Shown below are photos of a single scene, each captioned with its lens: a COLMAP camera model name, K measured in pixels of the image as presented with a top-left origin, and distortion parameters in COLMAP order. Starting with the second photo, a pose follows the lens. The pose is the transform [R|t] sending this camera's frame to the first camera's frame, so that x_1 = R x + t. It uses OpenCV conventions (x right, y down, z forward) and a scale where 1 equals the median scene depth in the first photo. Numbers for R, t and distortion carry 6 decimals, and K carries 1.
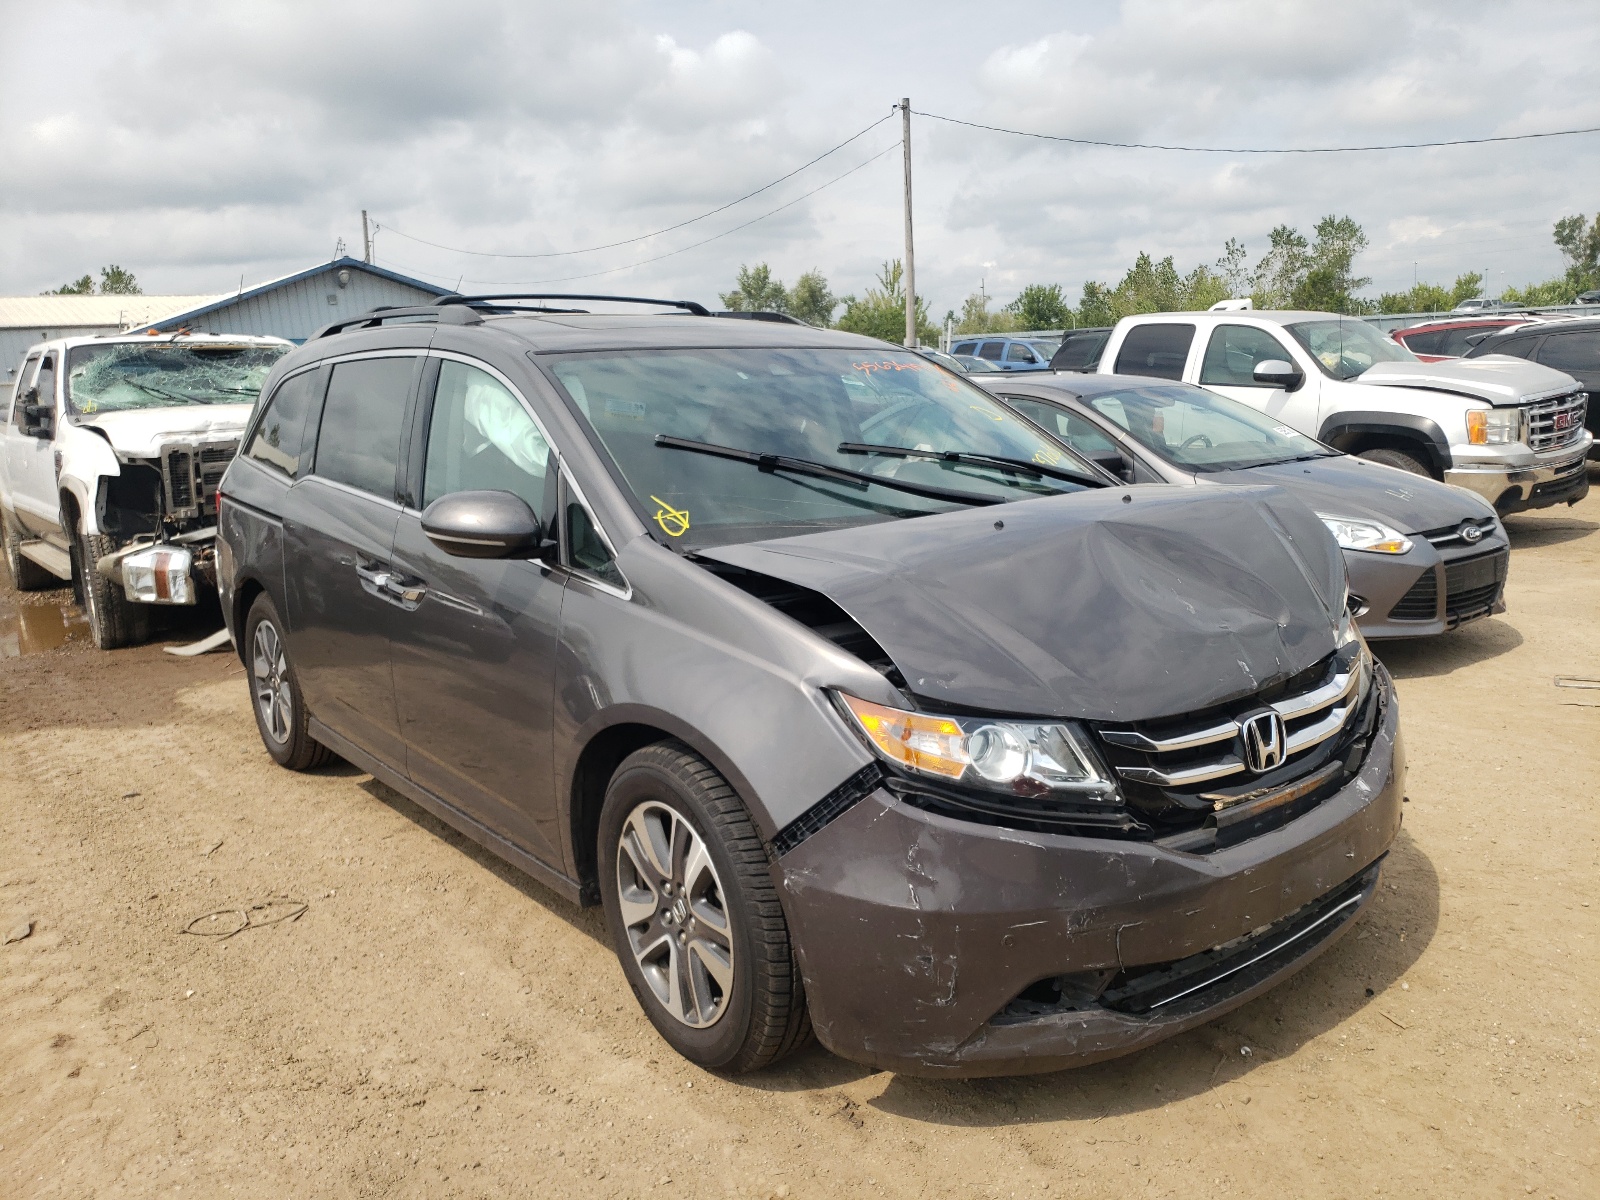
lens RADIAL K [[1283.6, 0, 790.8], [0, 1283.6, 604.6], [0, 0, 1]] dist [0.011807, -0.014728]
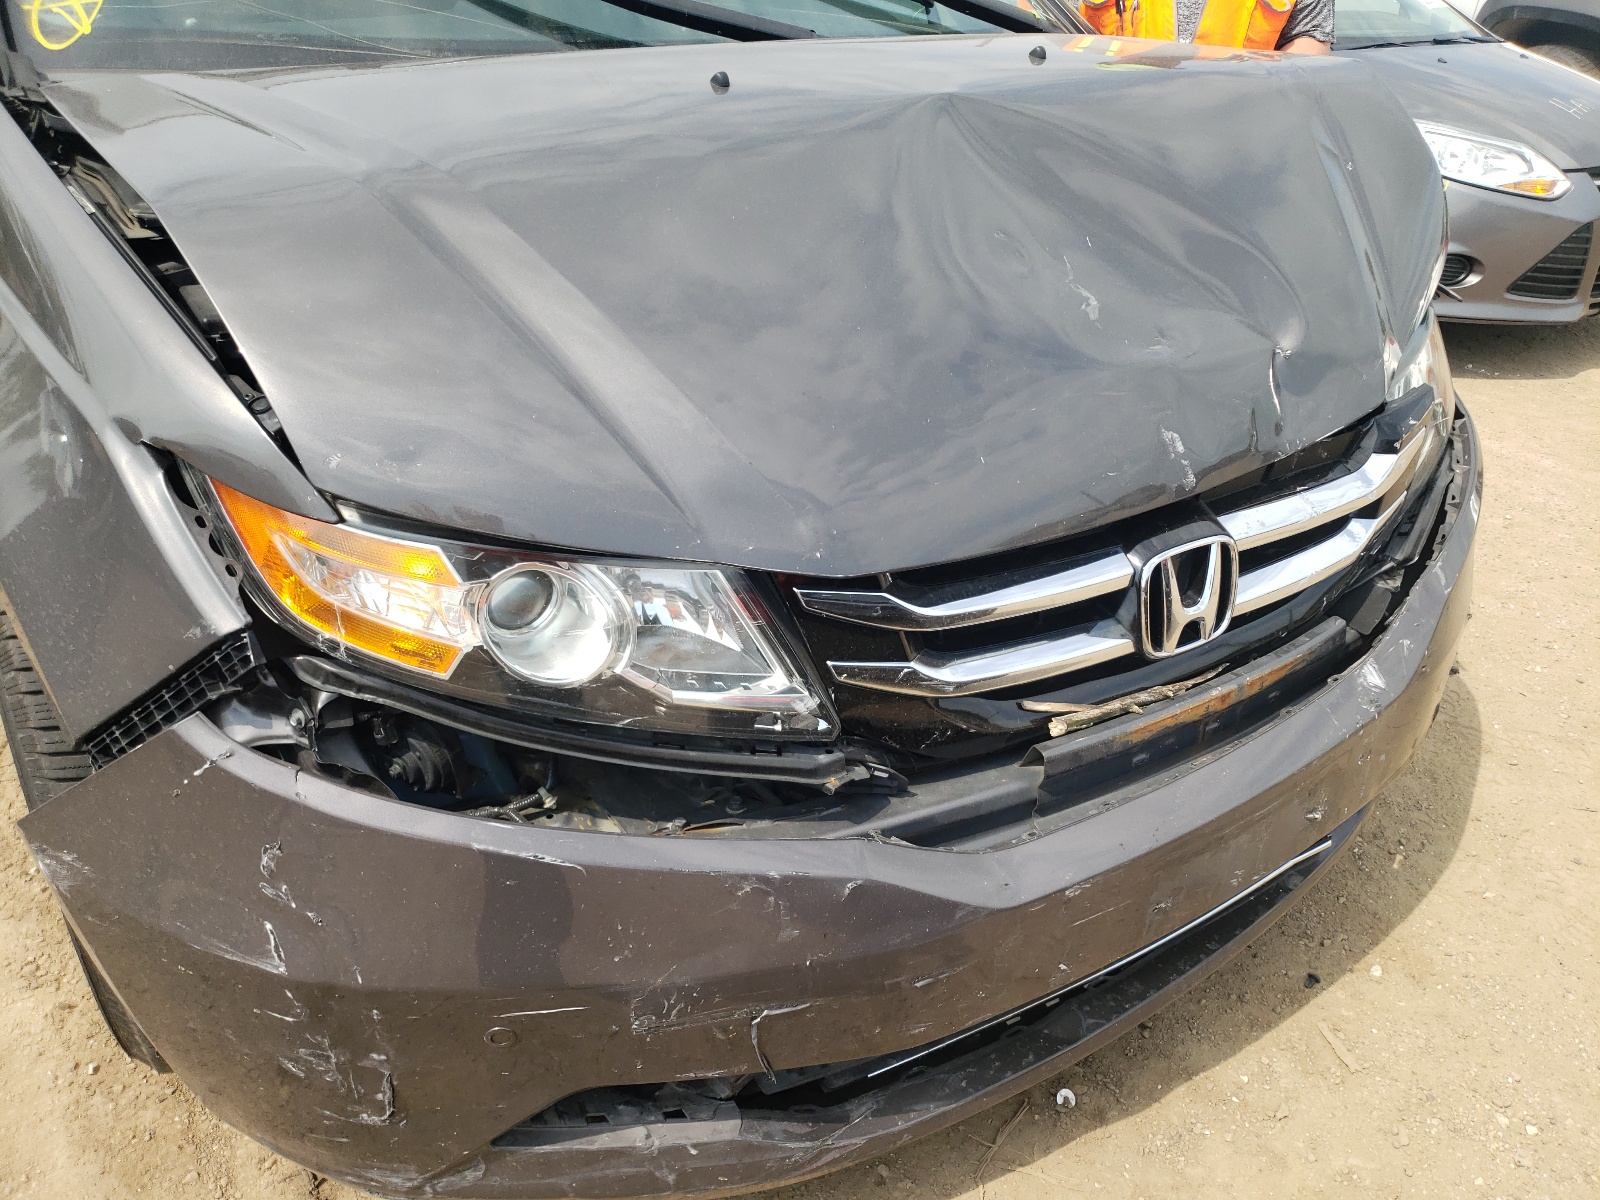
lens RADIAL K [[1283.6, 0, 810.4], [0, 1283.6, 605.9], [0, 0, 1]] dist [0.011807, -0.014728]
pose [[0.995406, 0.092962, -0.022895, 0.229868], [-0.081137, 0.946043, 0.313719, -0.033705], [0.050824, -0.310421, 0.949240, 0.507688]]
